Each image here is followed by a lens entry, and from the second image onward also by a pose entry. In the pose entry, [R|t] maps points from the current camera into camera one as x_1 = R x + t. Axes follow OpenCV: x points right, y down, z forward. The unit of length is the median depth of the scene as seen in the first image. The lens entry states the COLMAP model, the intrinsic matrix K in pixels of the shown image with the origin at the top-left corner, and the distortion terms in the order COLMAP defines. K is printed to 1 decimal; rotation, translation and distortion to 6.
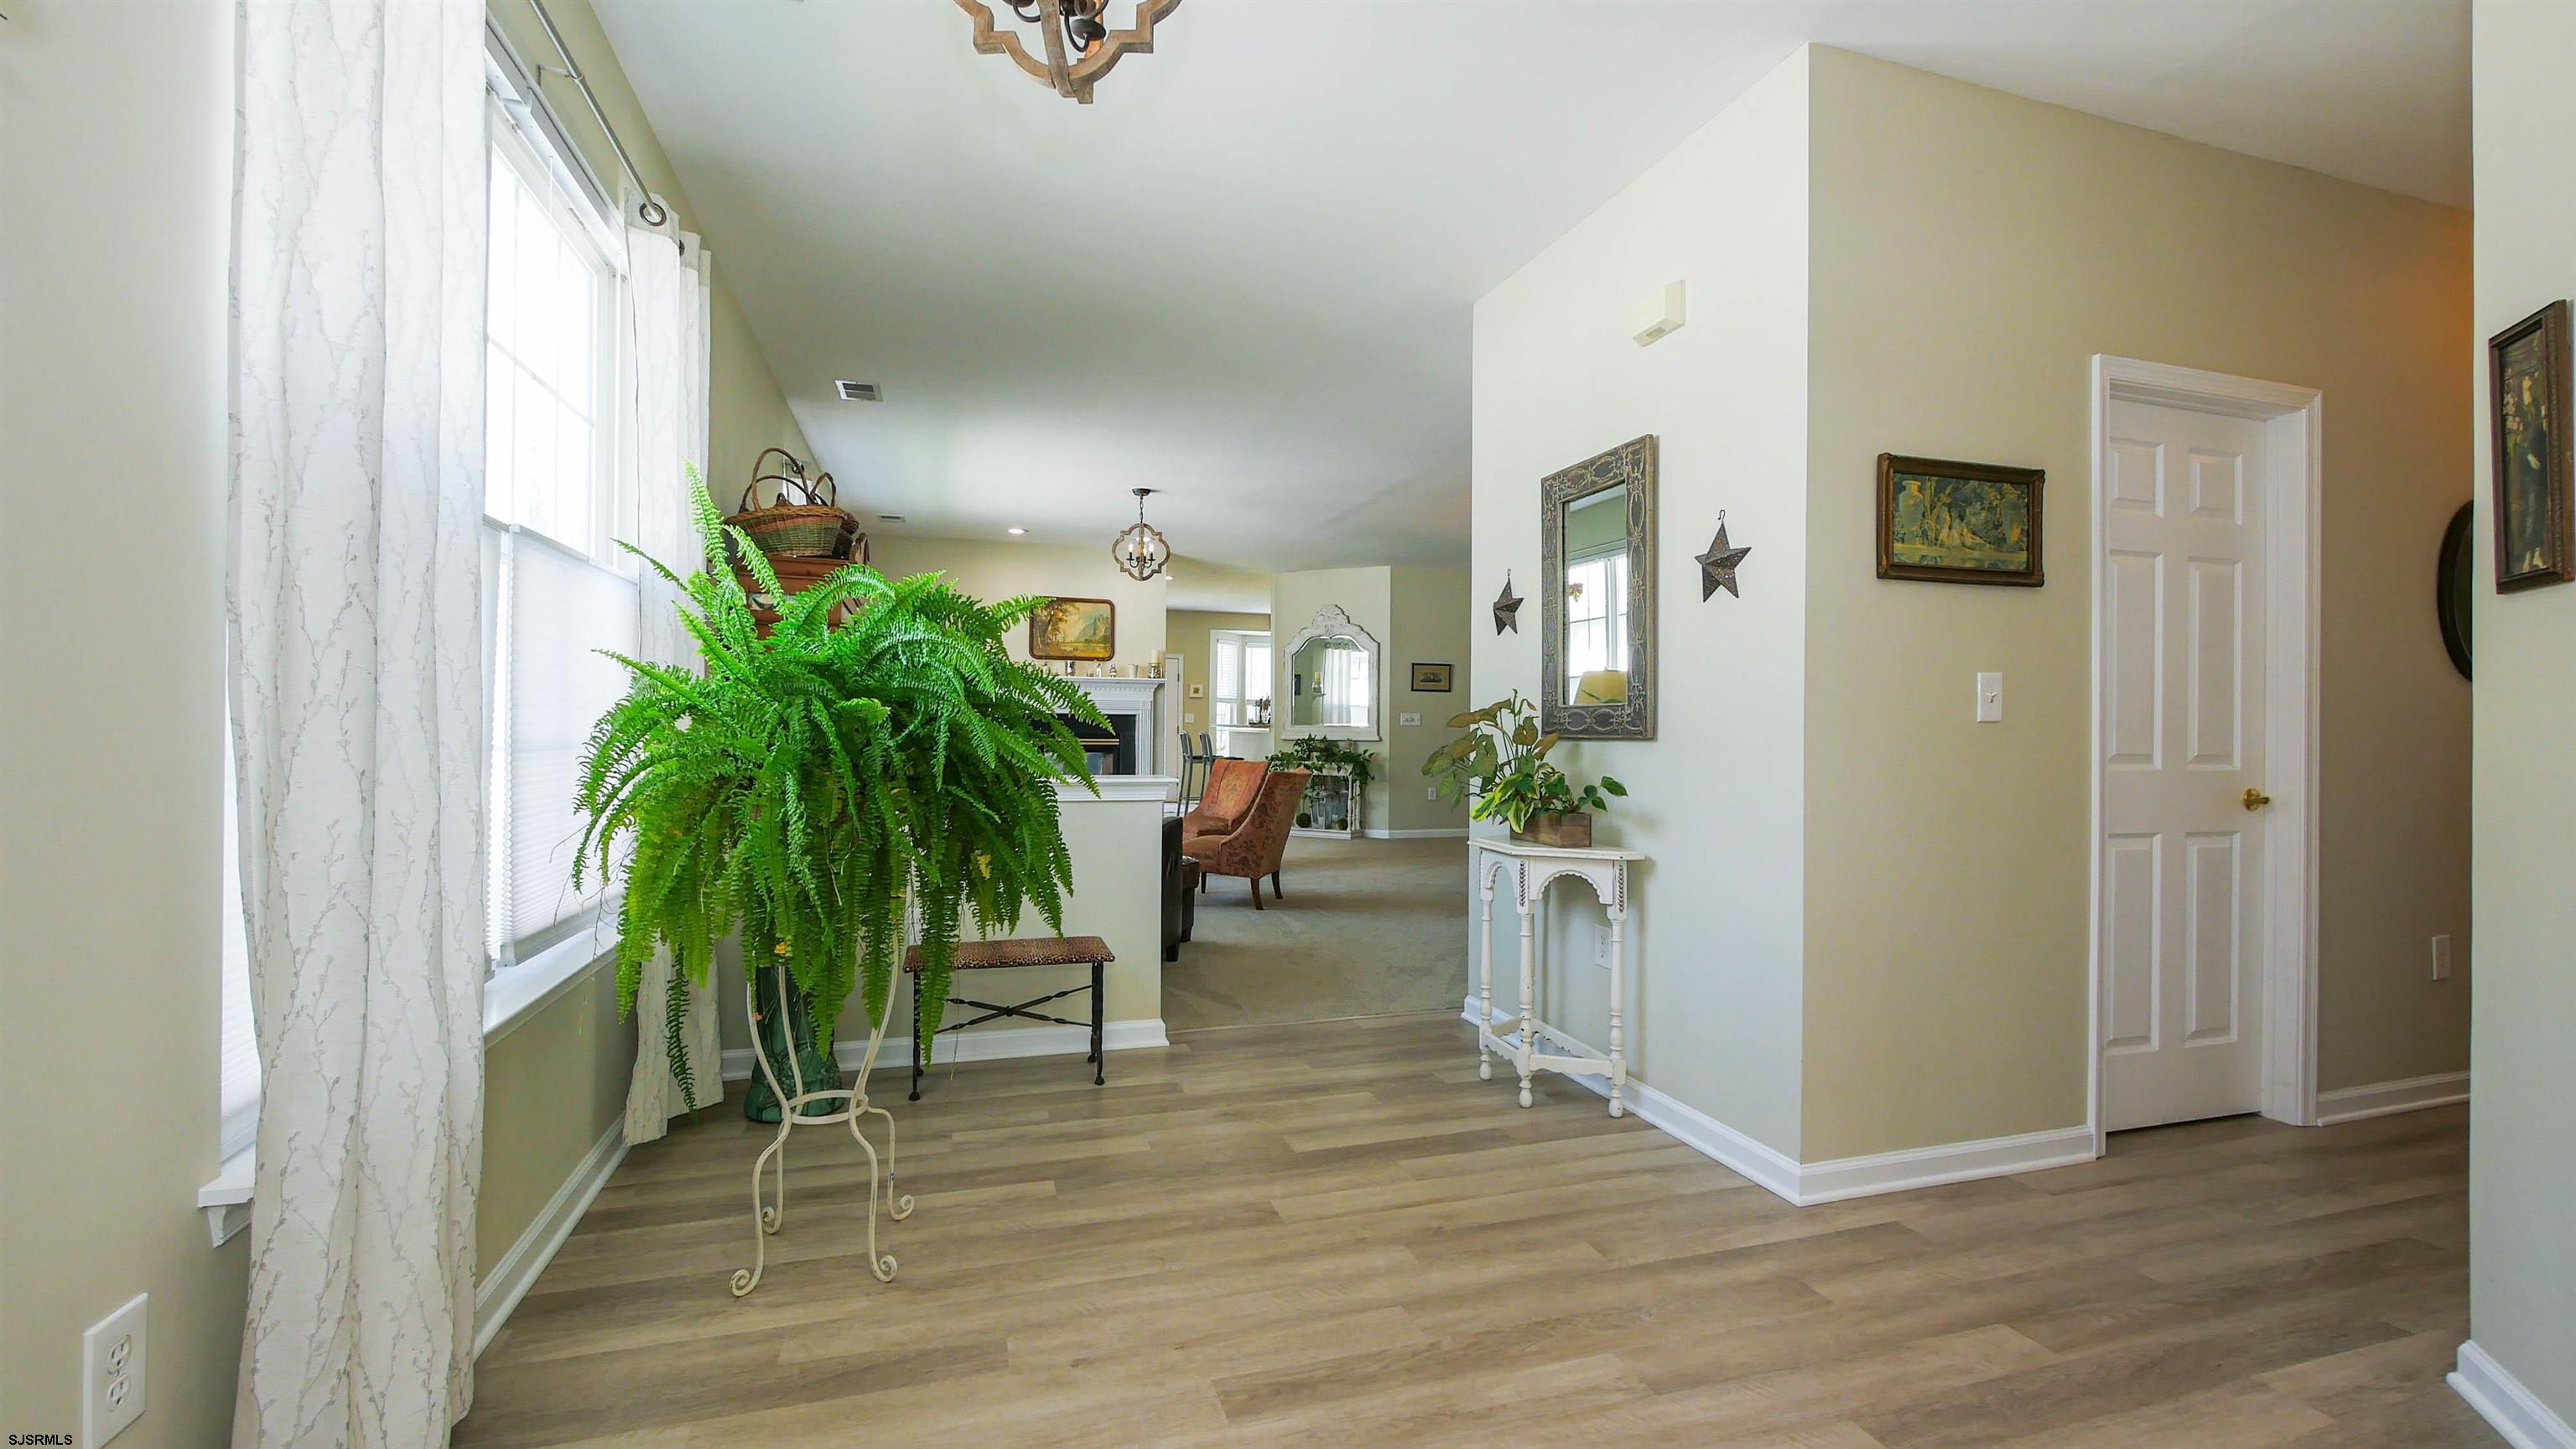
lens RADIAL K [[1068.1, 0, 1288.0], [0, 1068.1, 724.5], [0, 0, 1]] dist [-0.003756, -0.000563]
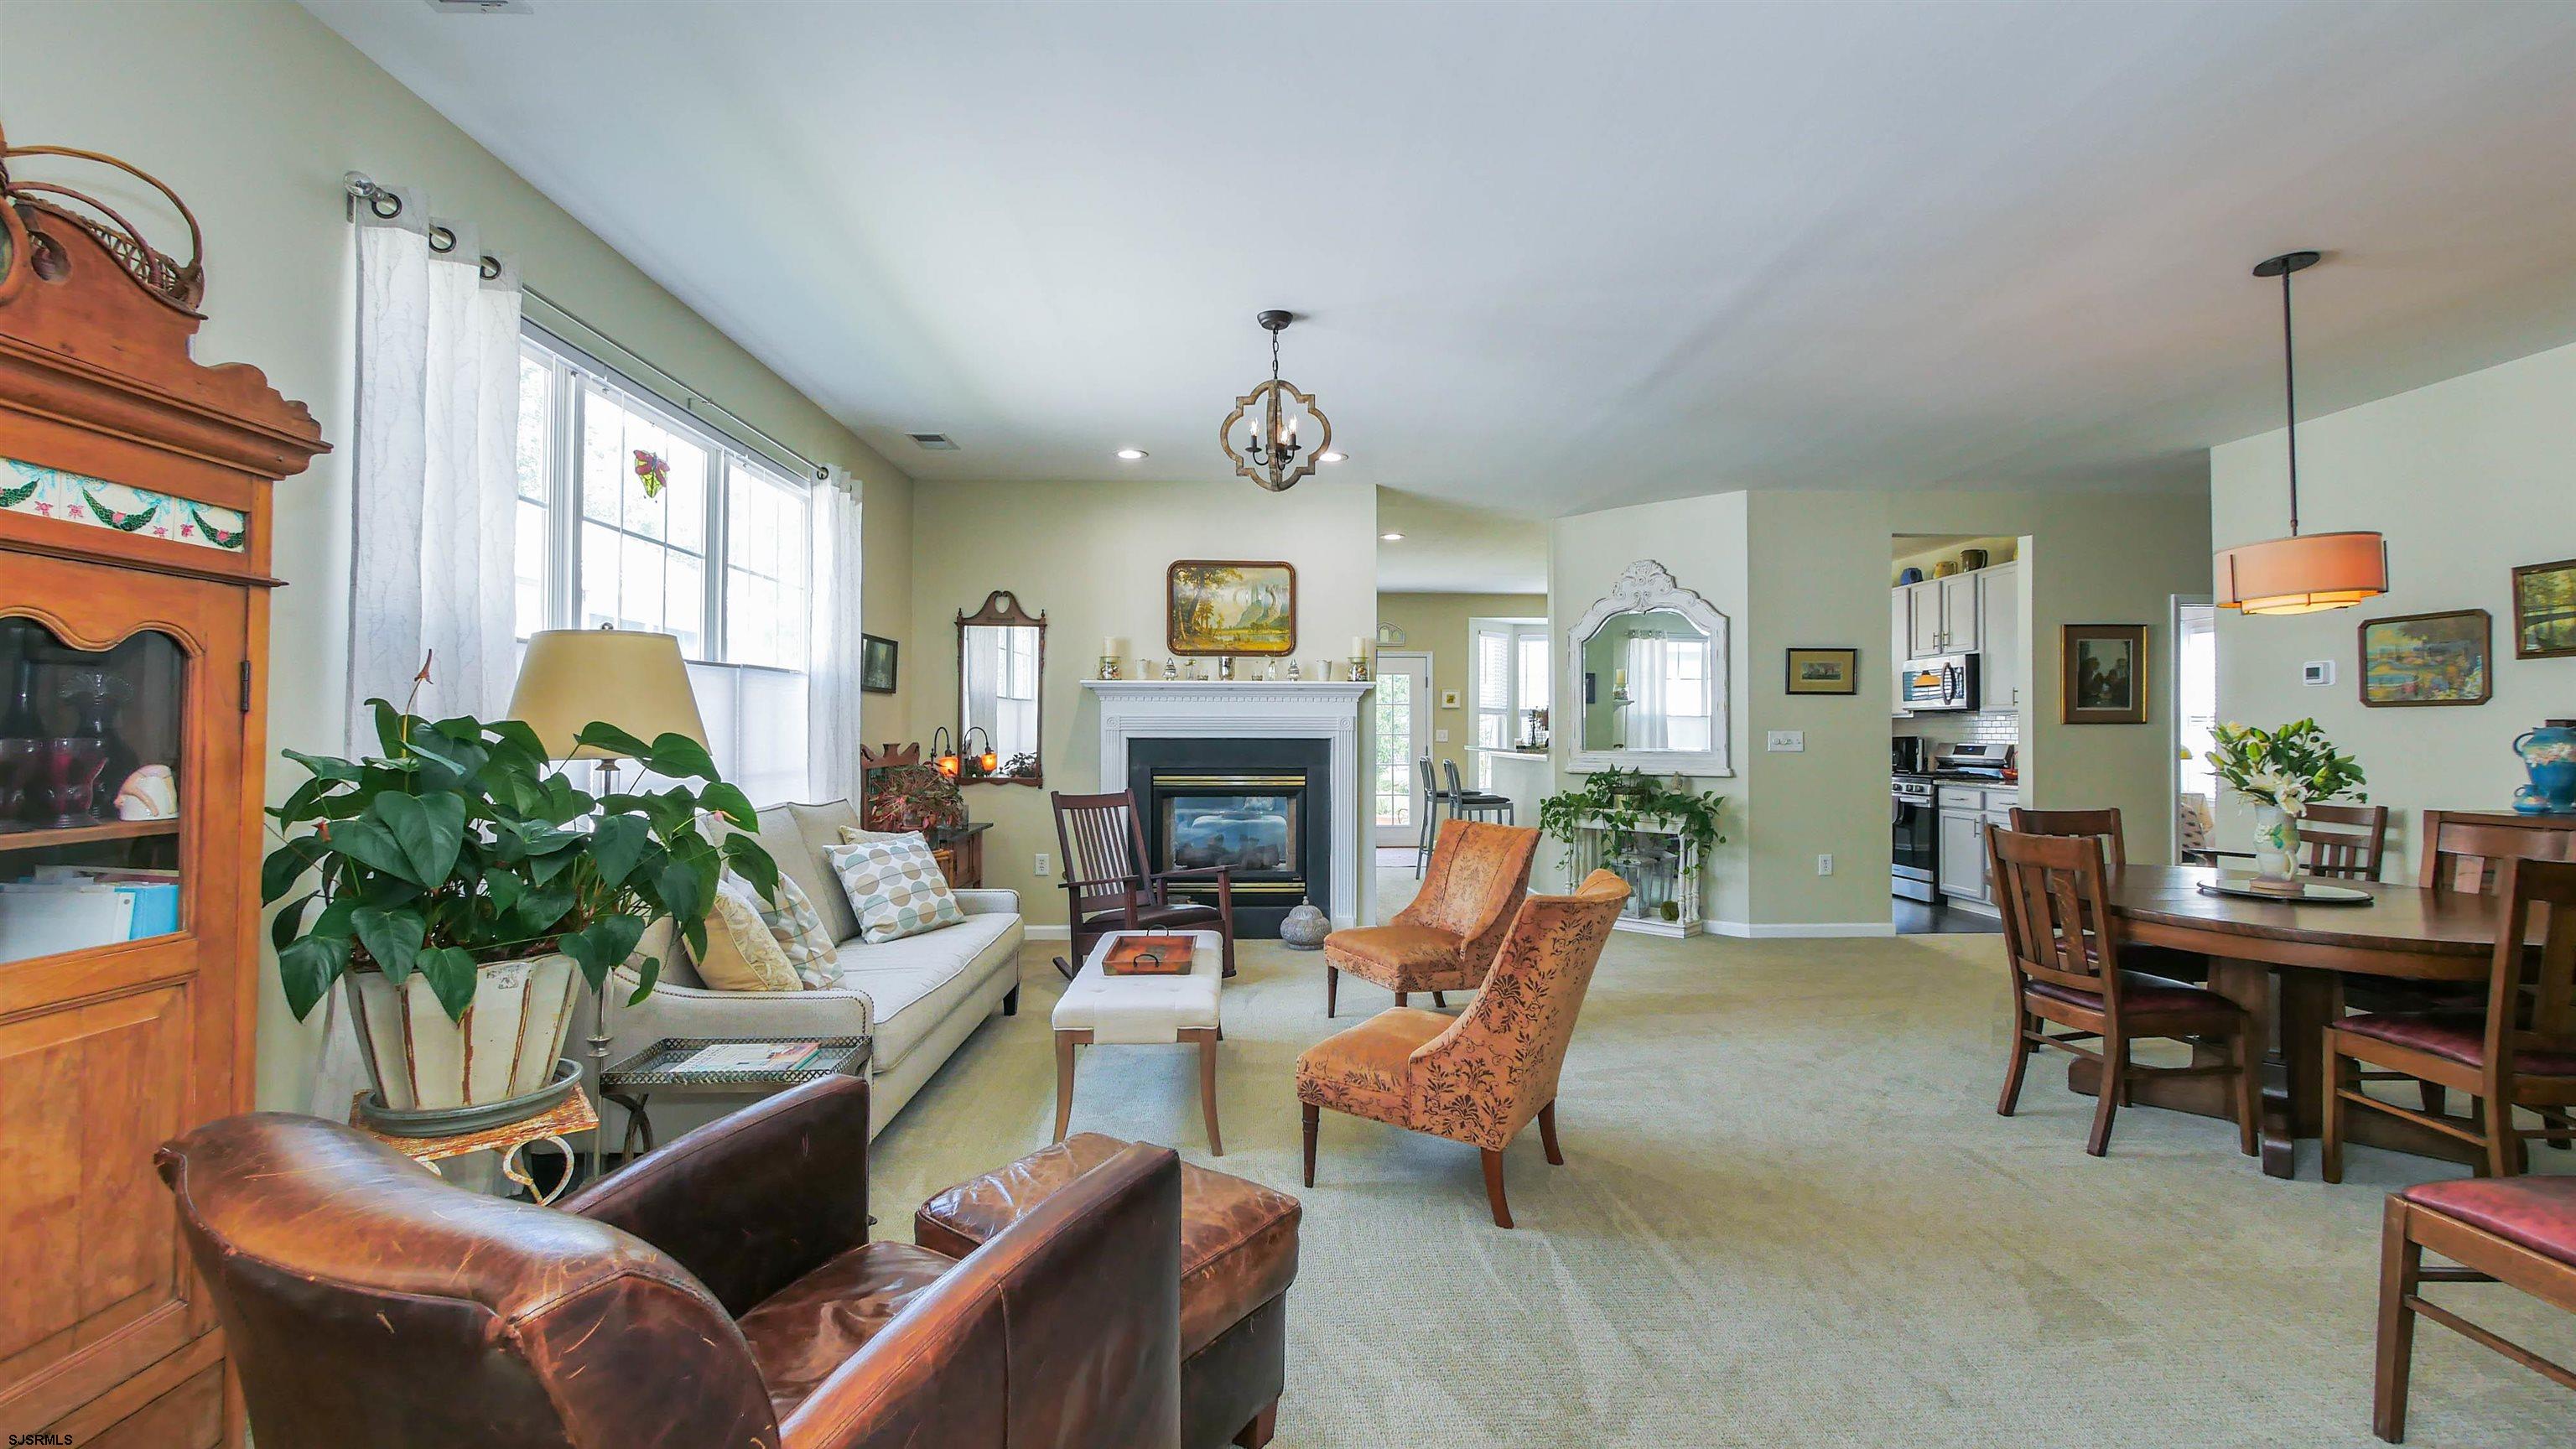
lens RADIAL K [[1068.1, 0, 1288.0], [0, 1068.1, 724.5], [0, 0, 1]] dist [-0.003756, -0.000563]
pose [[0.964614, -0.011018, -0.263437, 0.002340], [0.008924, 0.999918, -0.009145, -0.011251], [0.263517, 0.006471, 0.964633, 0.346709]]
